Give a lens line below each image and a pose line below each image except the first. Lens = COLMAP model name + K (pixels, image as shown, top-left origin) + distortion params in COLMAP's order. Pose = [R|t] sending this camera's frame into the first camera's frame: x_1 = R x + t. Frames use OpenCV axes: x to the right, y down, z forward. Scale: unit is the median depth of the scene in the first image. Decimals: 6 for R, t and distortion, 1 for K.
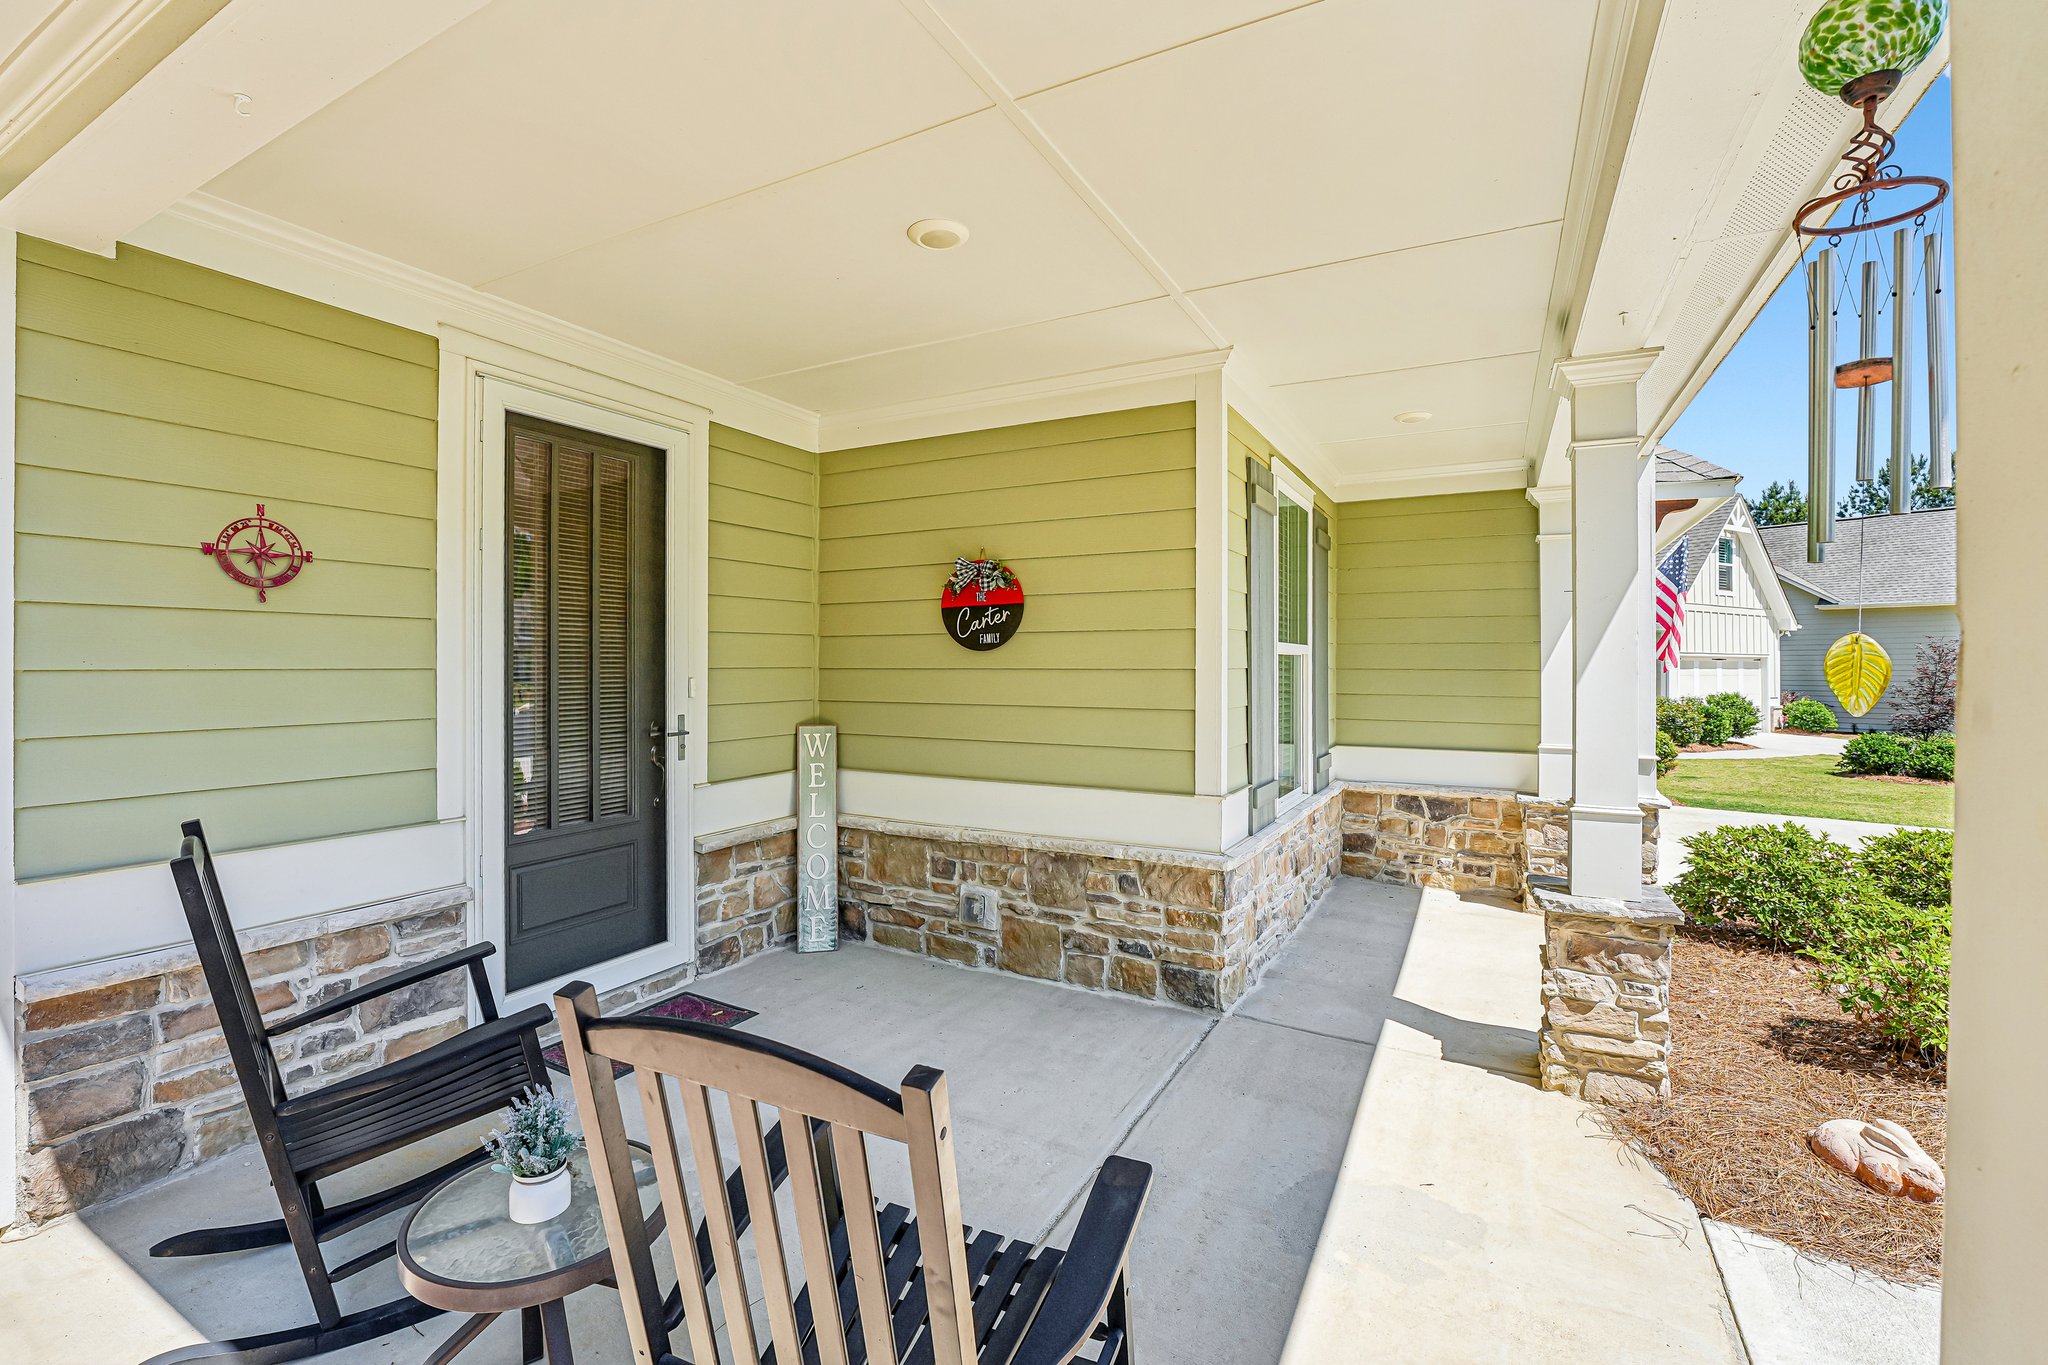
lens RADIAL K [[860.8, 0, 1030.4], [0, 860.8, 664.3], [0, 0, 1]] dist [-0.009100, -0.000148]
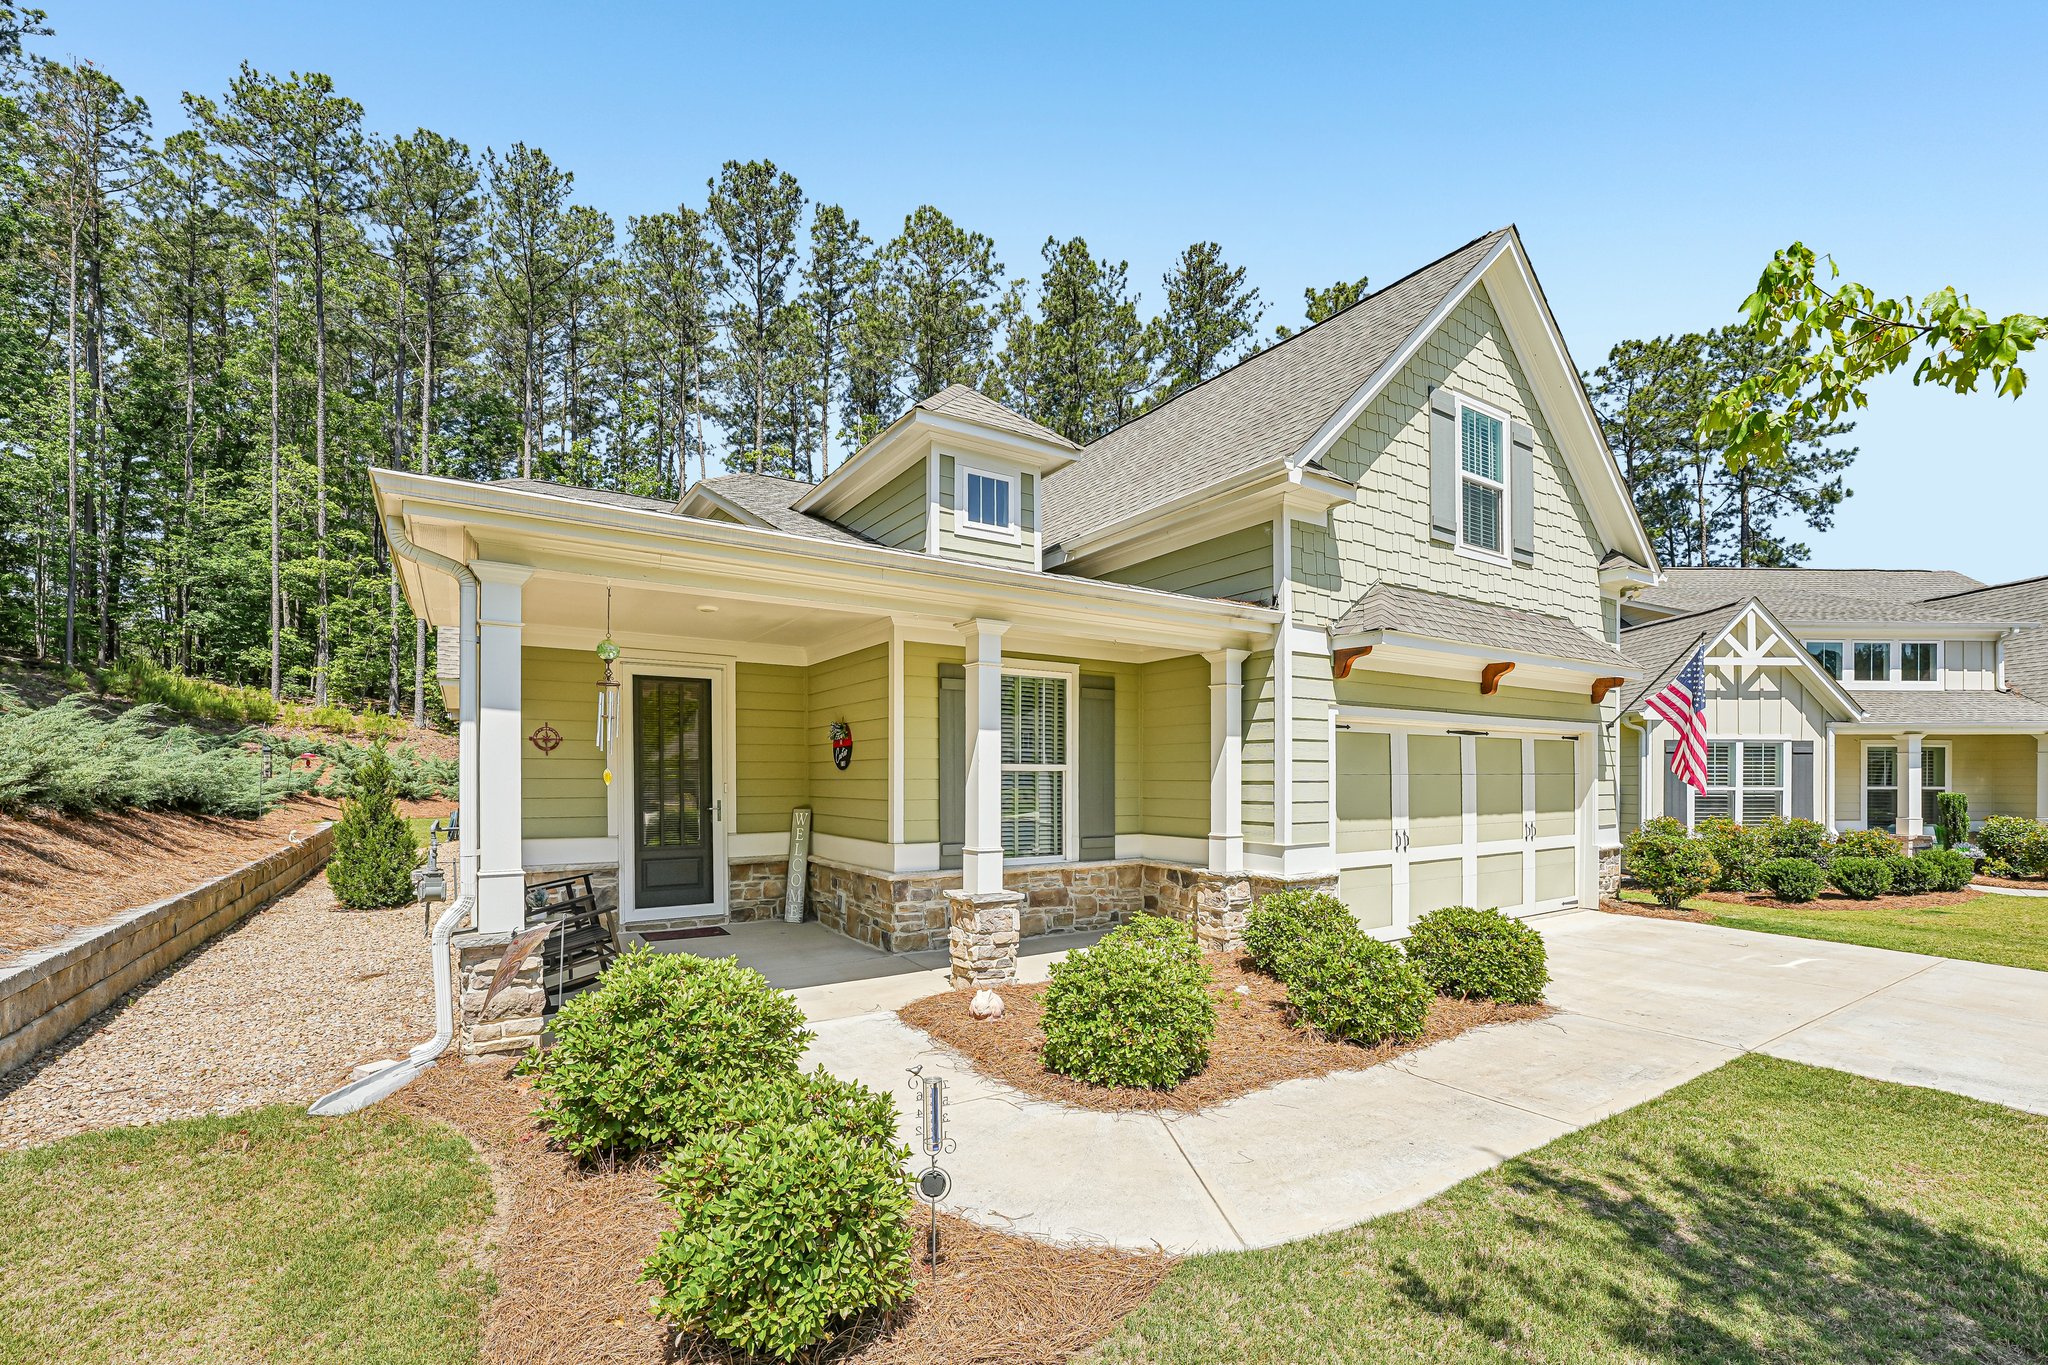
lens RADIAL K [[860.8, 0, 1003.5], [0, 860.8, 782.8], [0, 0, 1]] dist [-0.009100, -0.000148]
pose [[0.865121, 0.000286, -0.501564, 1.168225], [-0.001033, 0.999999, -0.001211, 0.015006], [0.501563, 0.001566, 0.865120, -0.468970]]
